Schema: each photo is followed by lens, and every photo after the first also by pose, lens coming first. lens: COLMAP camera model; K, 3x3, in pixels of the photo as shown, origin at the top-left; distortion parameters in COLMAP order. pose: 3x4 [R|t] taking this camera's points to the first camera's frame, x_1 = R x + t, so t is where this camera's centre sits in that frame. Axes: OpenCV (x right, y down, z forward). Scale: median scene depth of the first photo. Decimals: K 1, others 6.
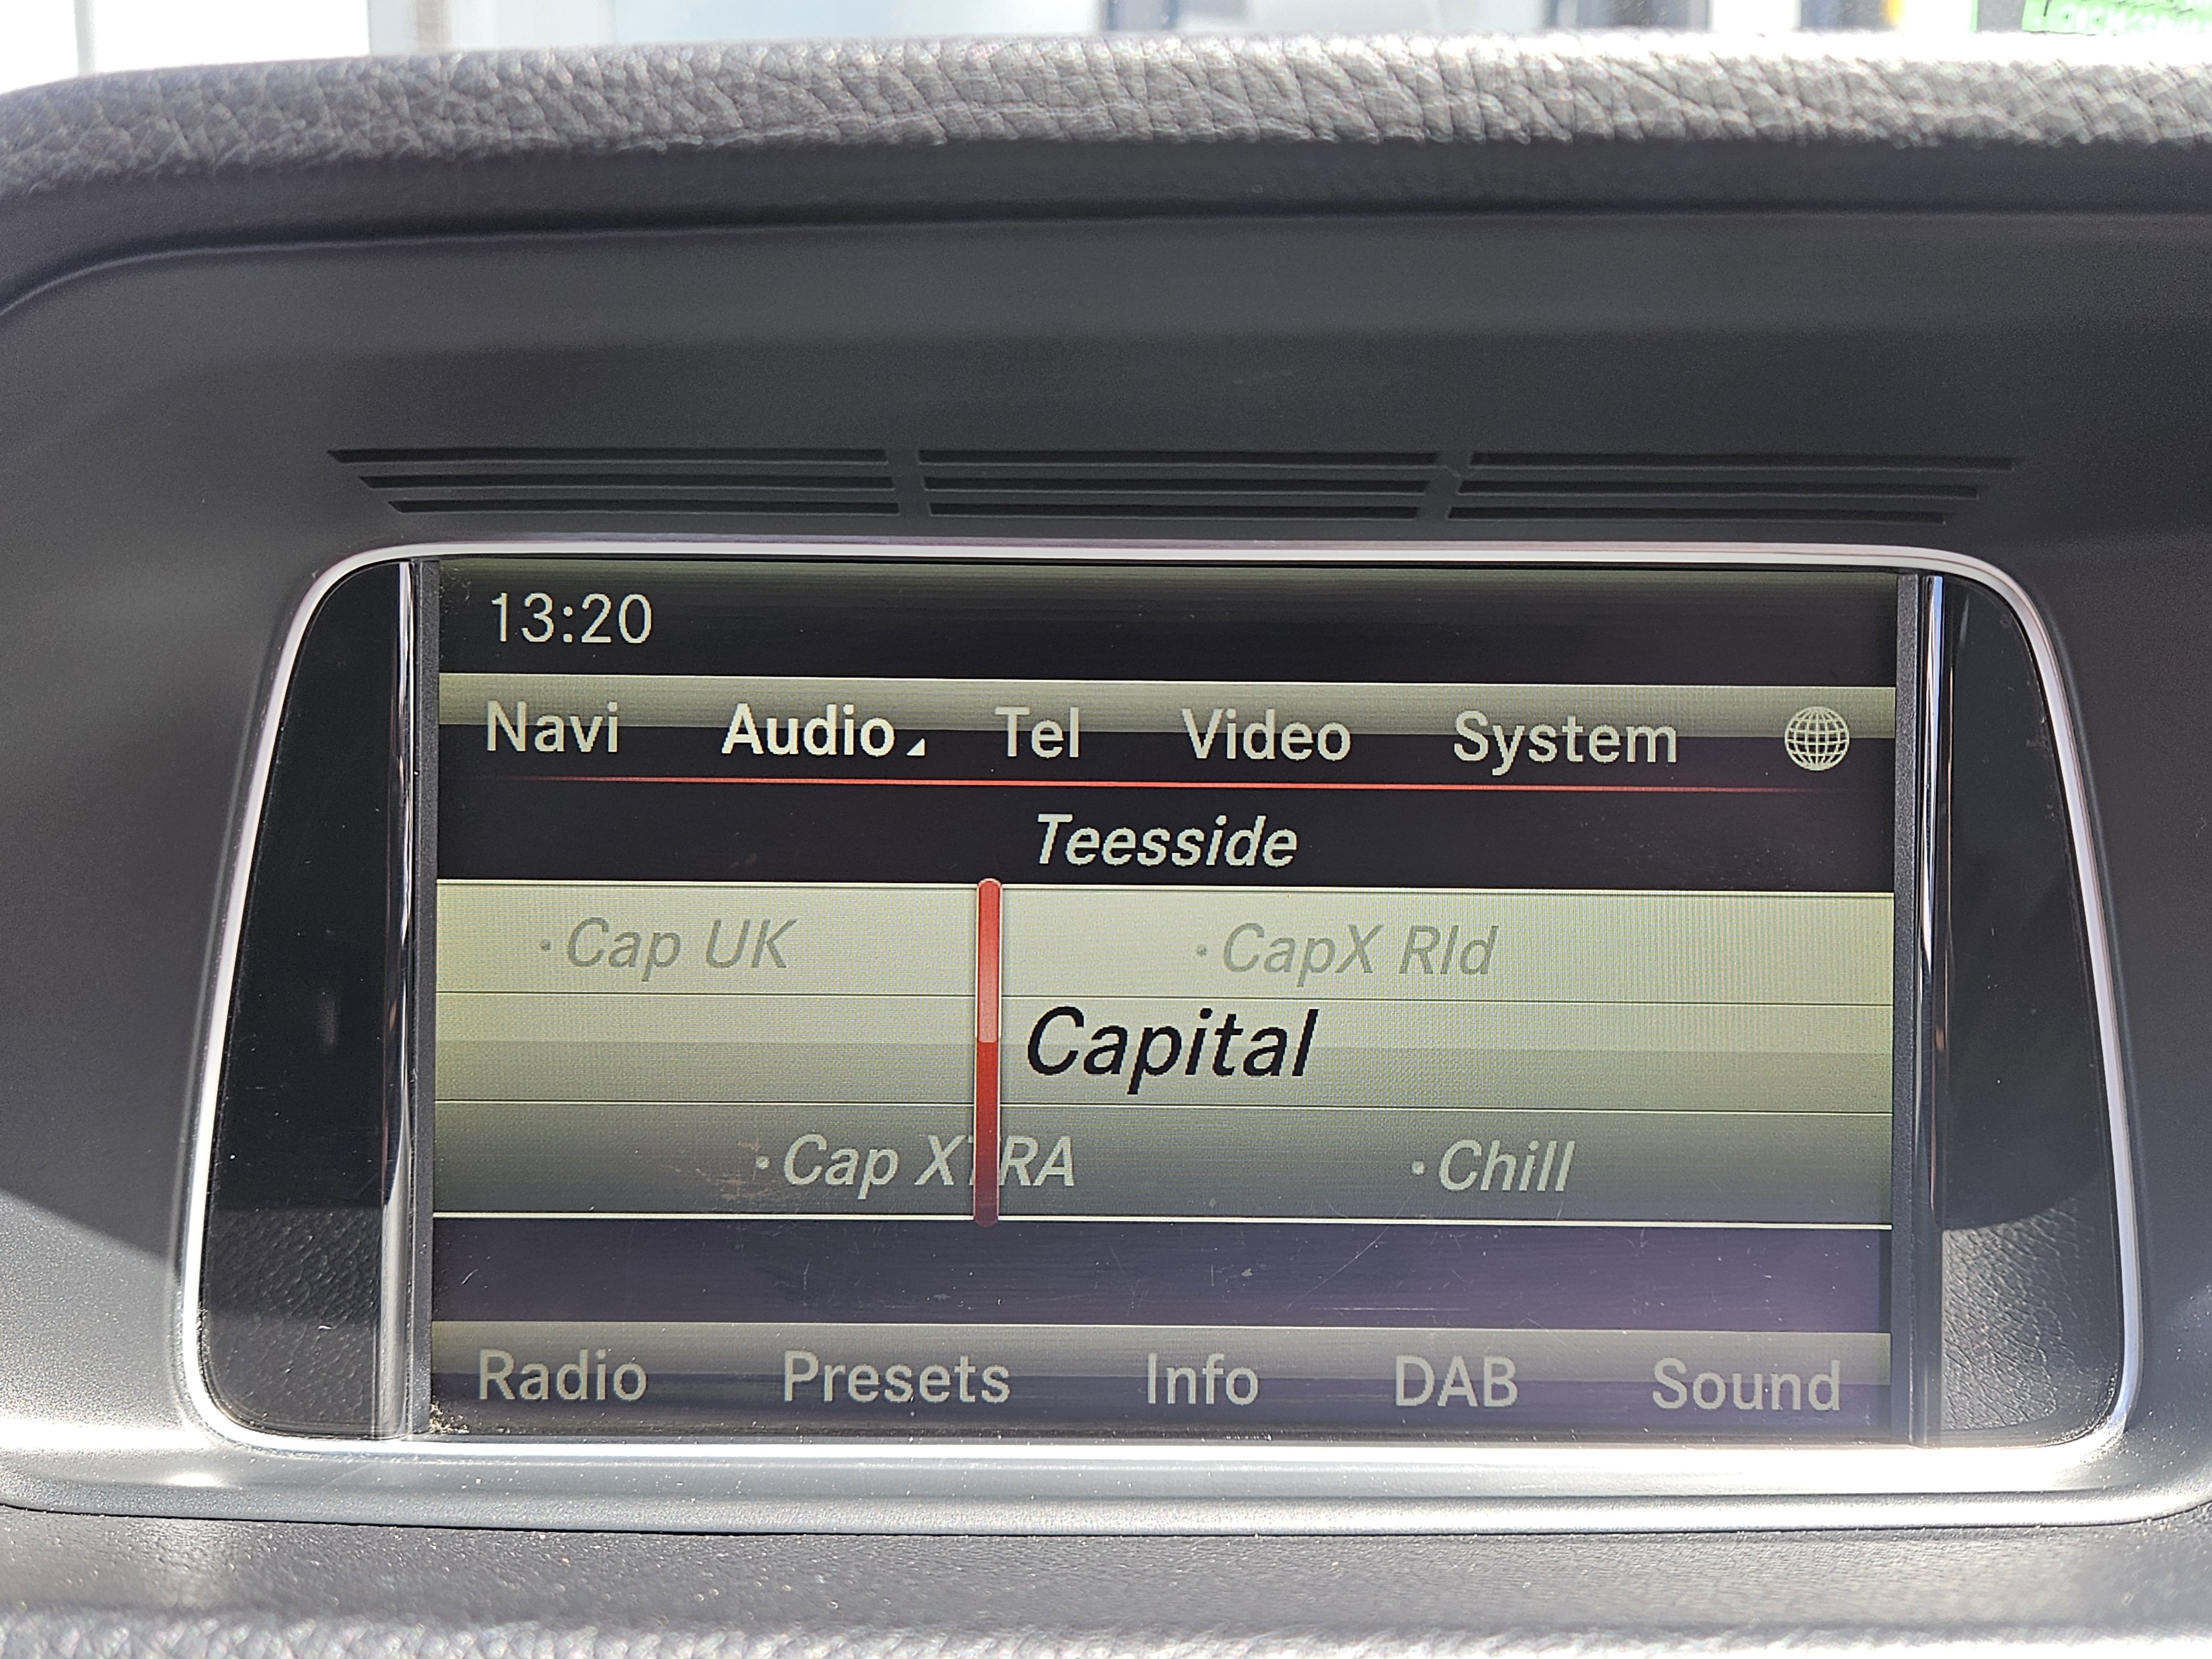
lens RADIAL K [[2028.2, 0, 1107.4], [0, 2028.2, 841.0], [0, 0, 1]] dist [0.065827, -0.085370]
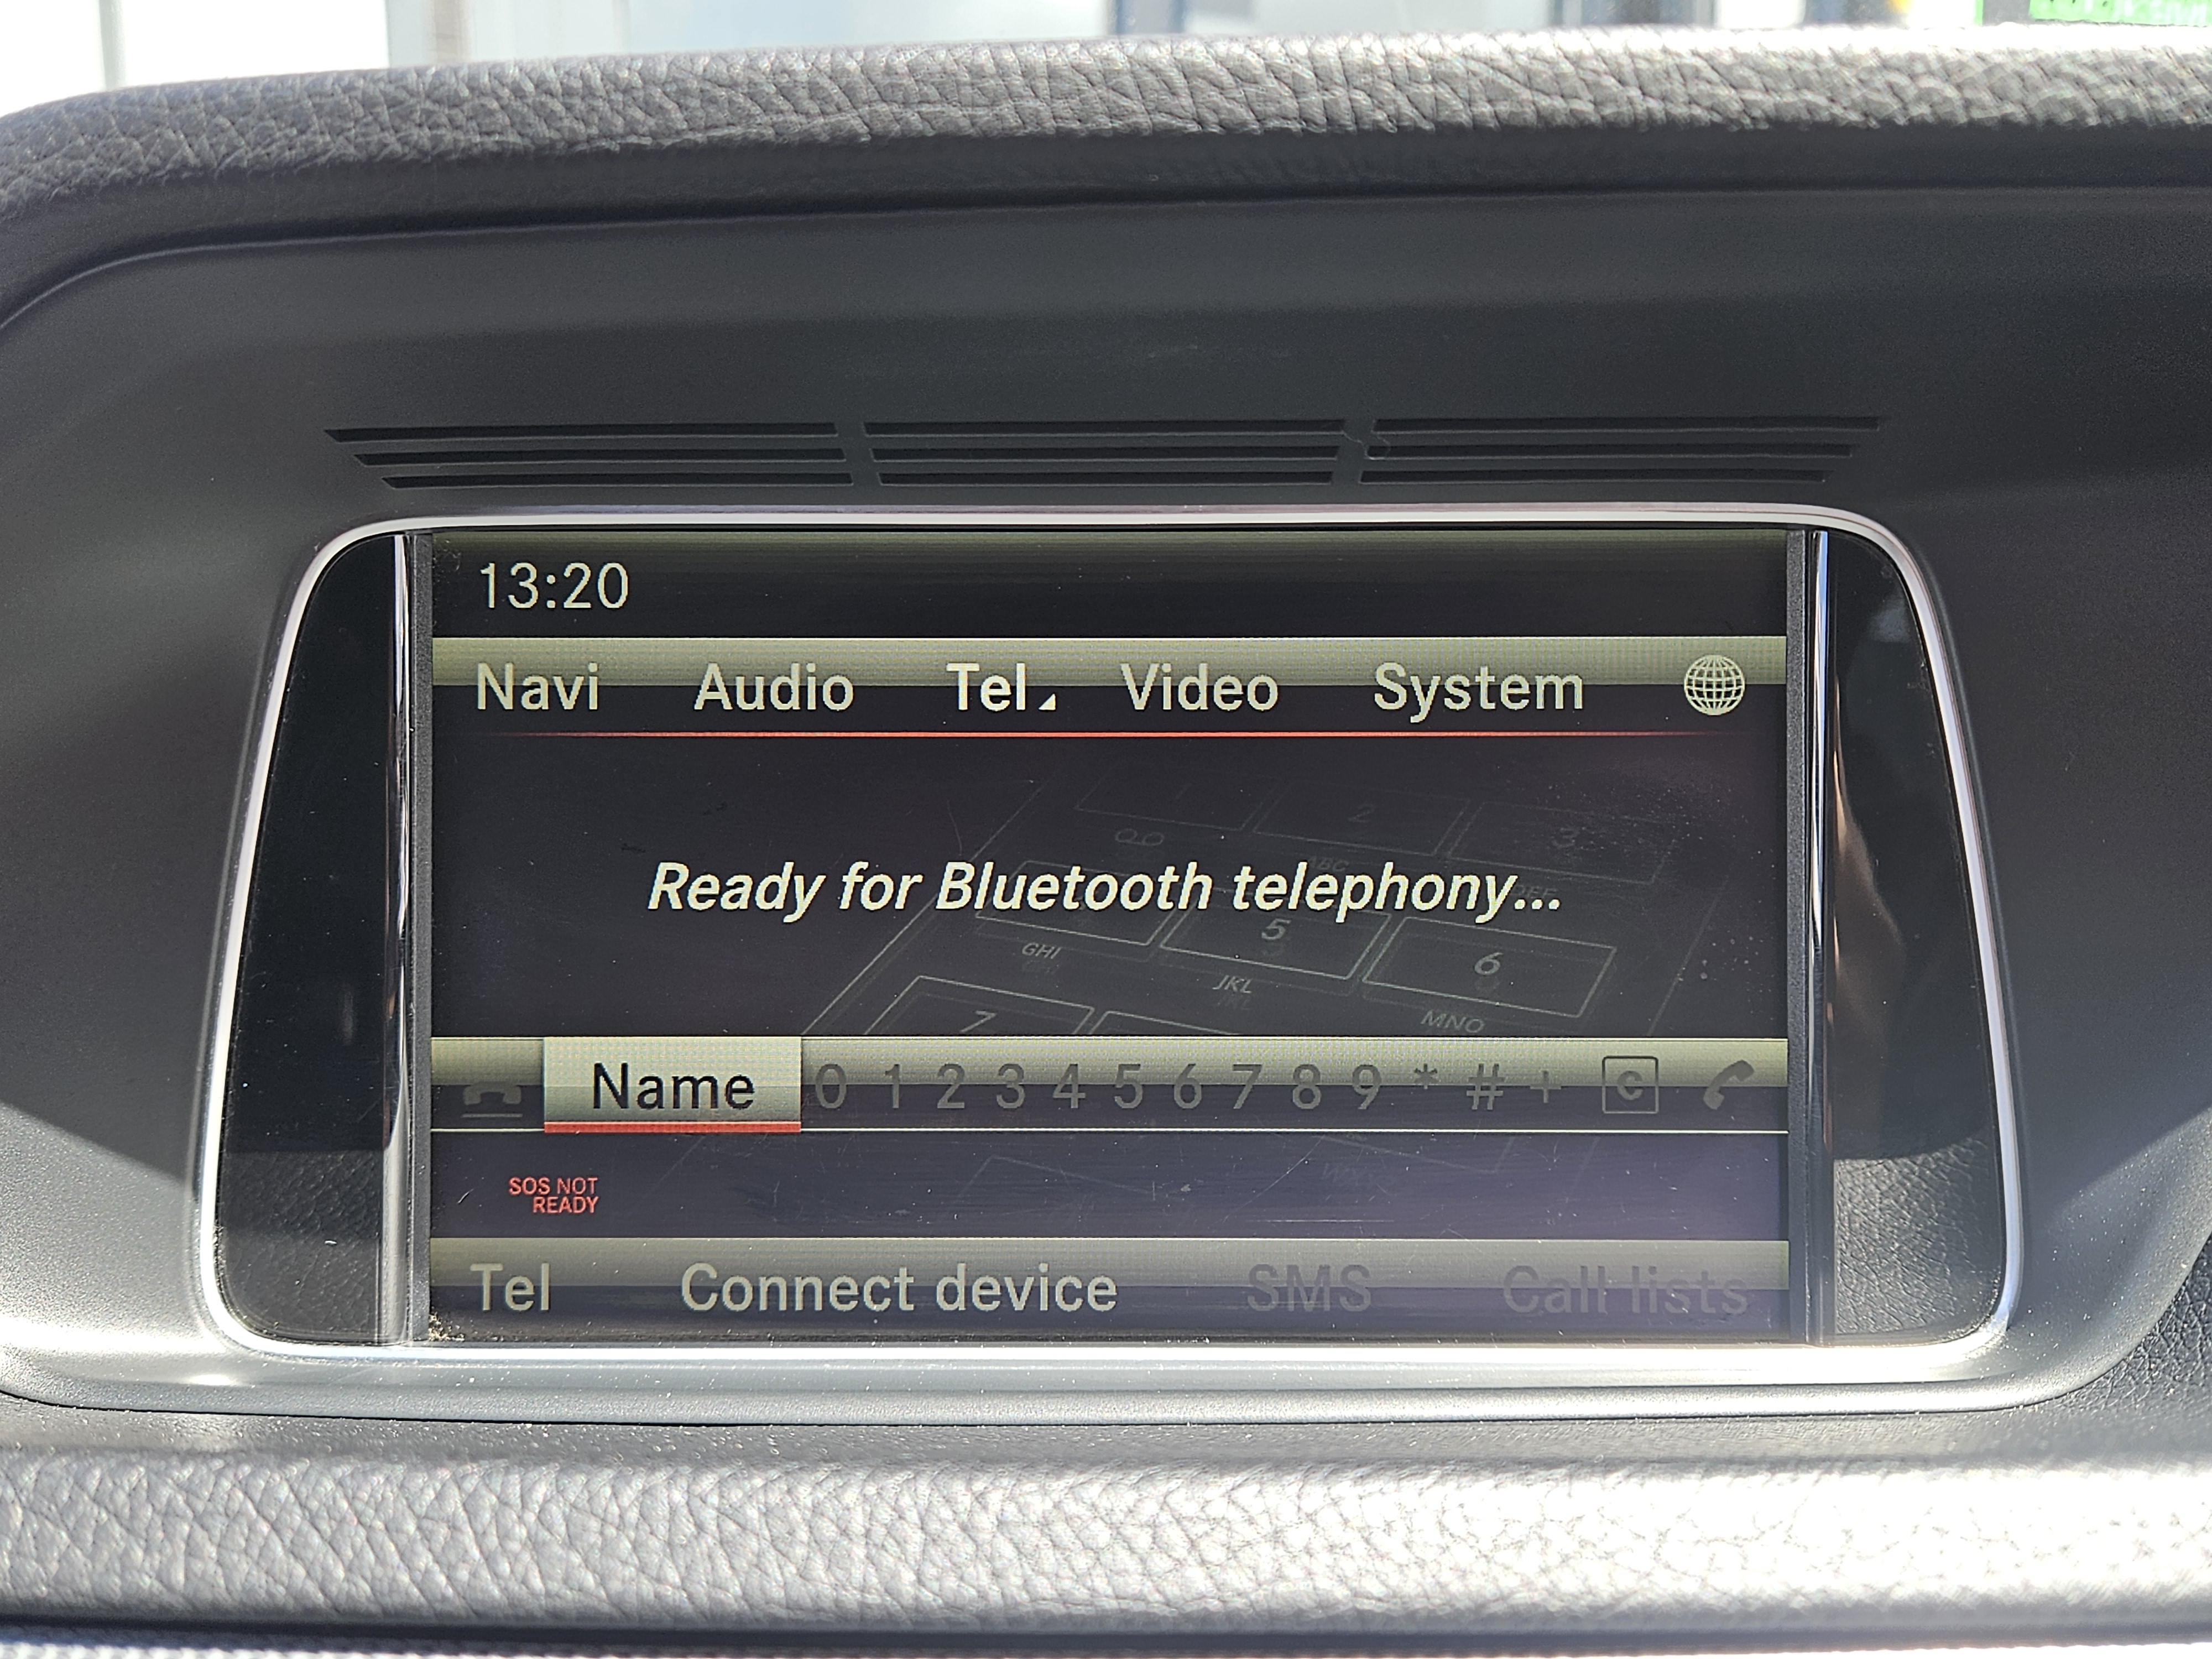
lens RADIAL K [[2045.3, 0, 1106.0], [0, 2045.3, 829.5], [0, 0, 1]] dist [0.074578, -0.101154]
pose [[0.999791, -0.009529, -0.018082, 0.049063], [0.009390, 0.999926, -0.007715, 0.031785], [0.018154, 0.007544, 0.999807, -0.085569]]
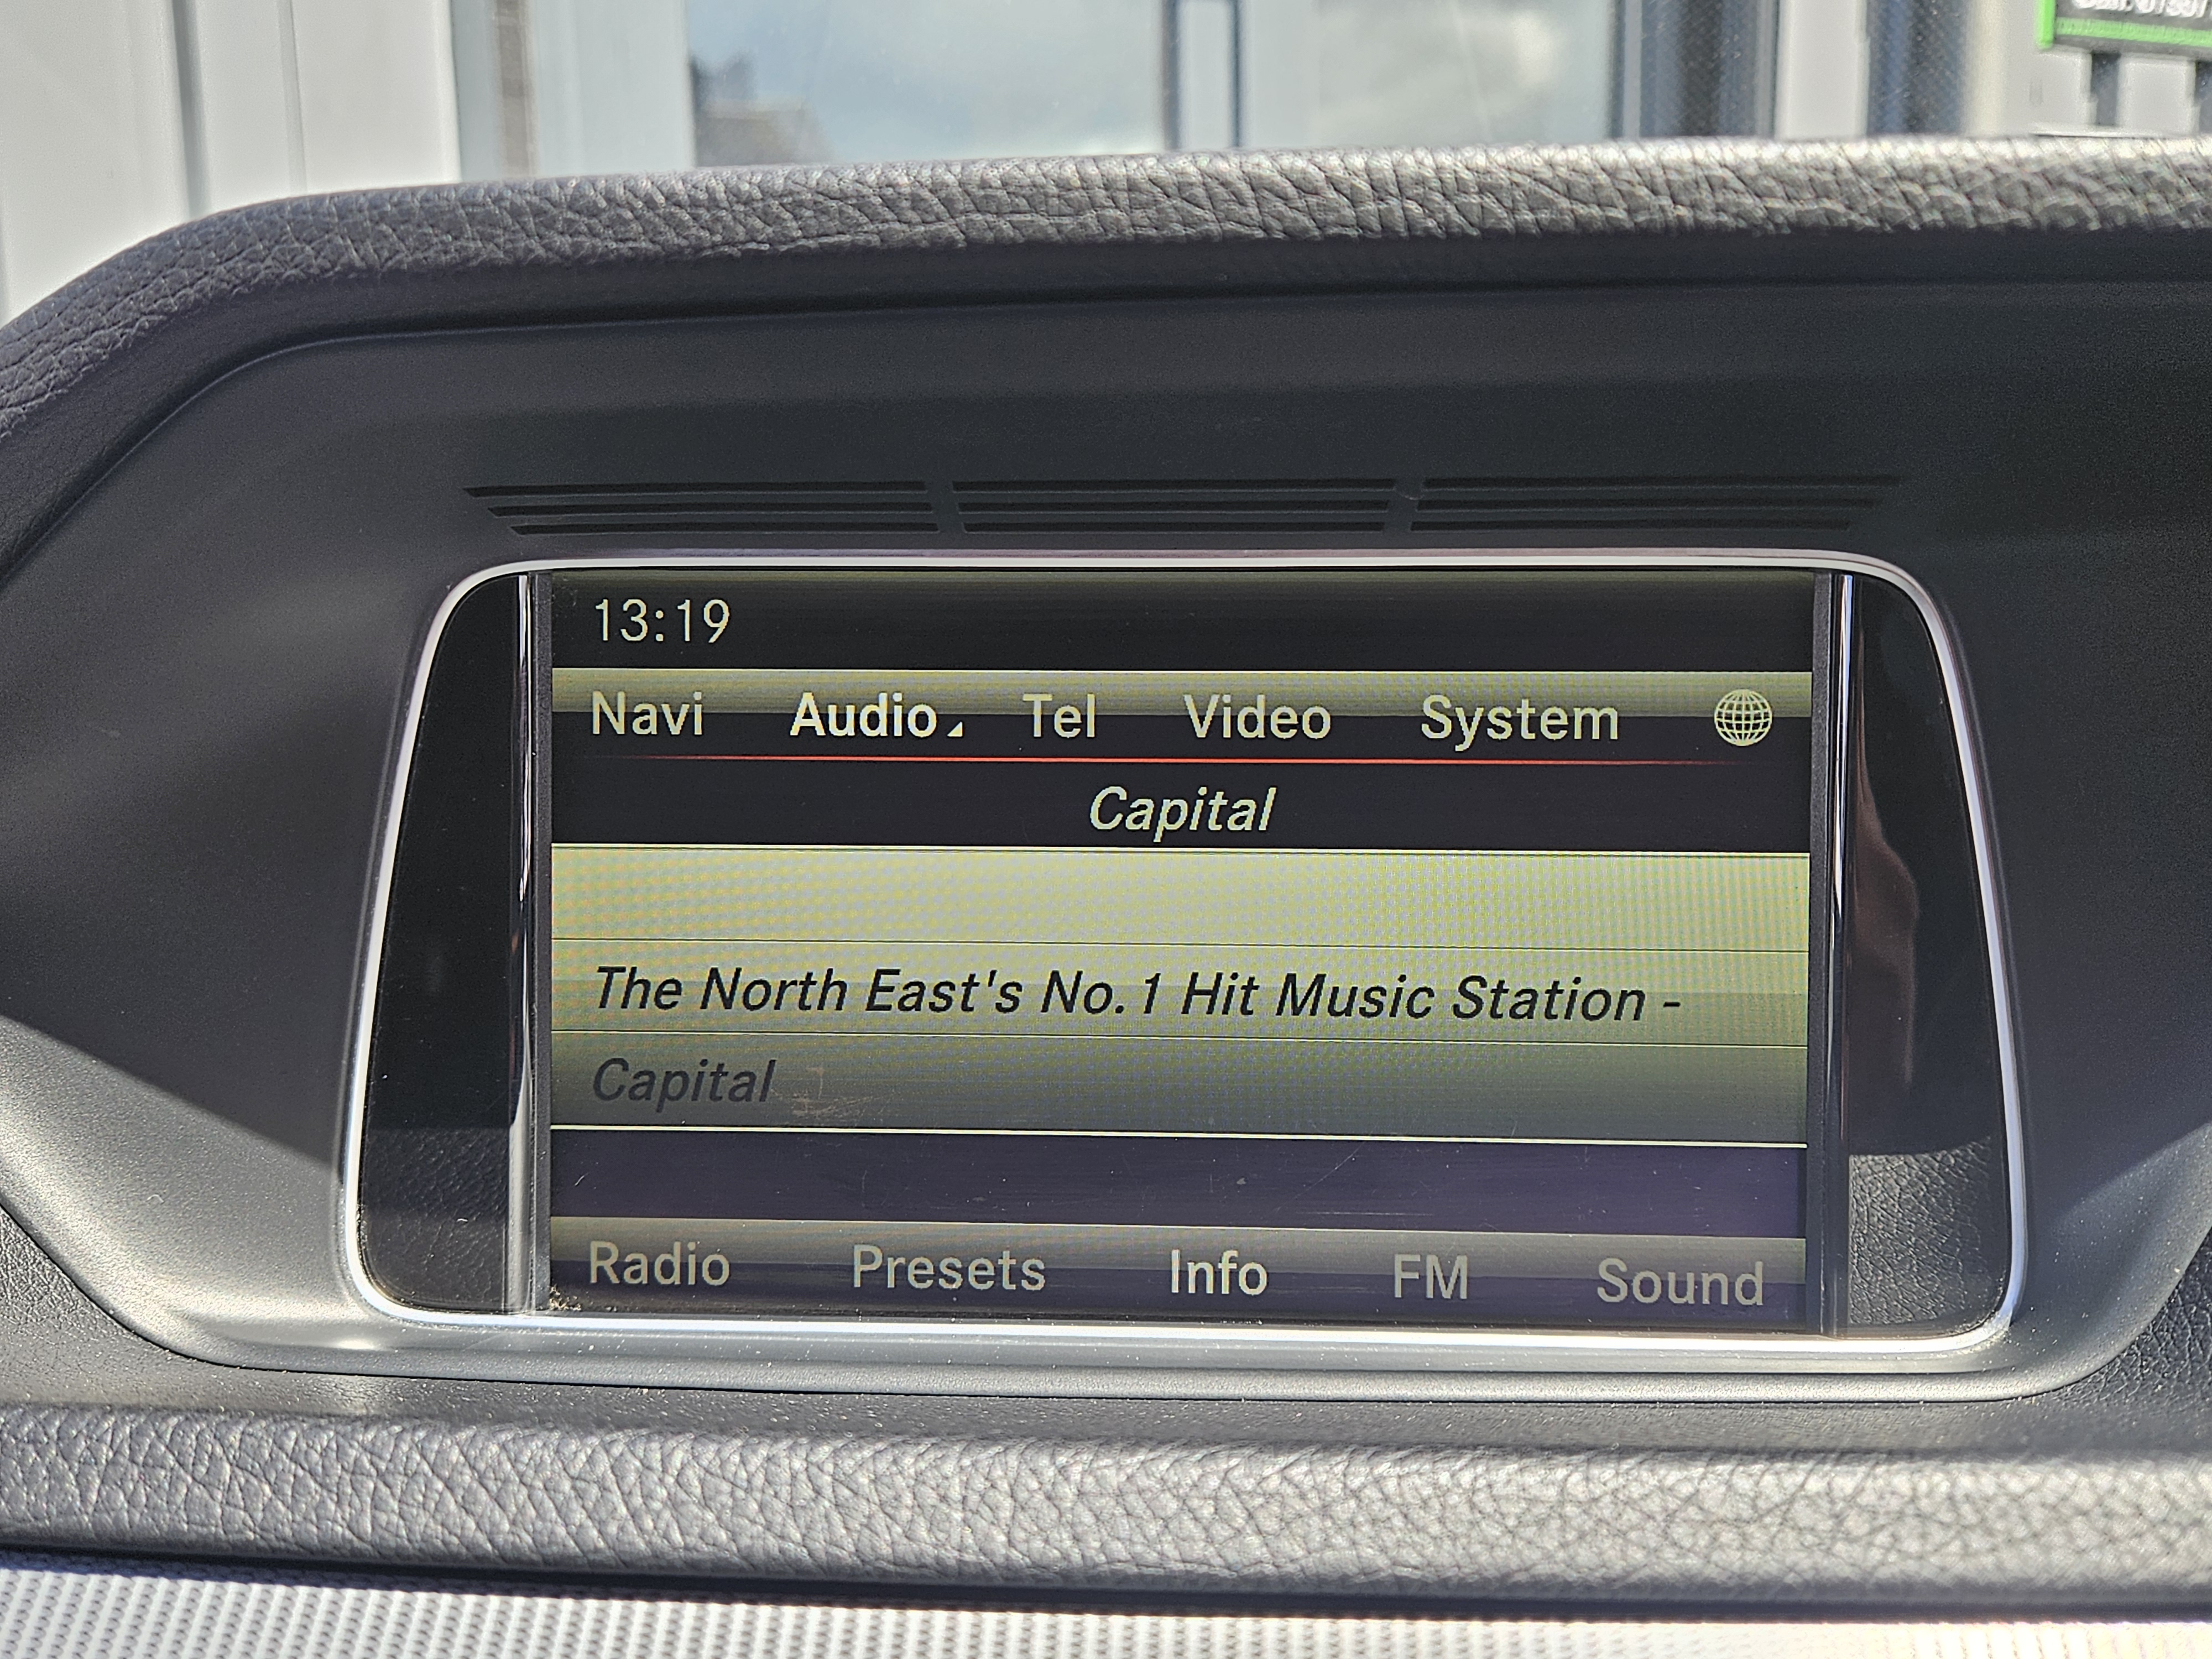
lens RADIAL K [[2068.8, 0, 1077.3], [0, 2068.8, 826.3], [0, 0, 1]] dist [0.084634, -0.107940]
pose [[0.998541, -0.002141, -0.053961, 0.040542], [0.003116, 0.999833, 0.018001, -0.011914], [0.053913, -0.018143, 0.998381, -0.187011]]
